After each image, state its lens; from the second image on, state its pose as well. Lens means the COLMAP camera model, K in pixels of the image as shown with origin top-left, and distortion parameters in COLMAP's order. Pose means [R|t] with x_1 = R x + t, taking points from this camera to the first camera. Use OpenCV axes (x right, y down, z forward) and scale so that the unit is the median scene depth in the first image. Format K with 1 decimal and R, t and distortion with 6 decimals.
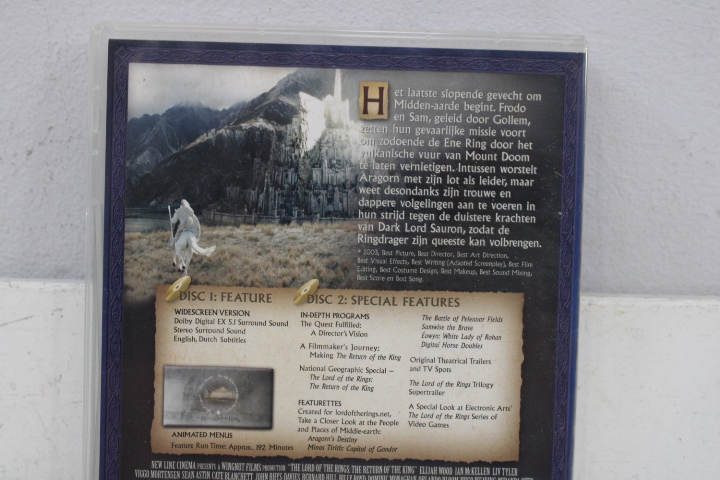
lens RADIAL K [[1070.4, 0, 355.7], [0, 1070.4, 227.2], [0, 0, 1]] dist [-0.042350, 0.028119]
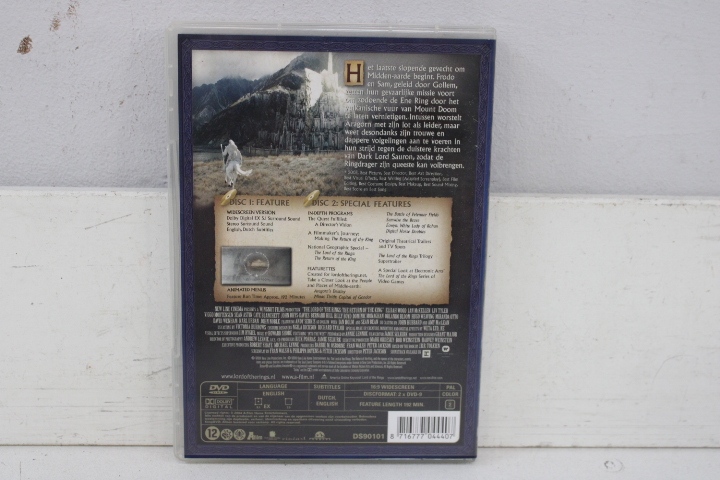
lens RADIAL K [[1121.1, 0, 359.4], [0, 1121.1, 266.2], [0, 0, 1]] dist [-0.039952, -0.042625]
pose [[0.999896, -0.010524, 0.009905, 0.005693], [0.008413, 0.981132, 0.193158, -0.155817], [-0.011751, -0.193054, 0.981118, -0.609184]]
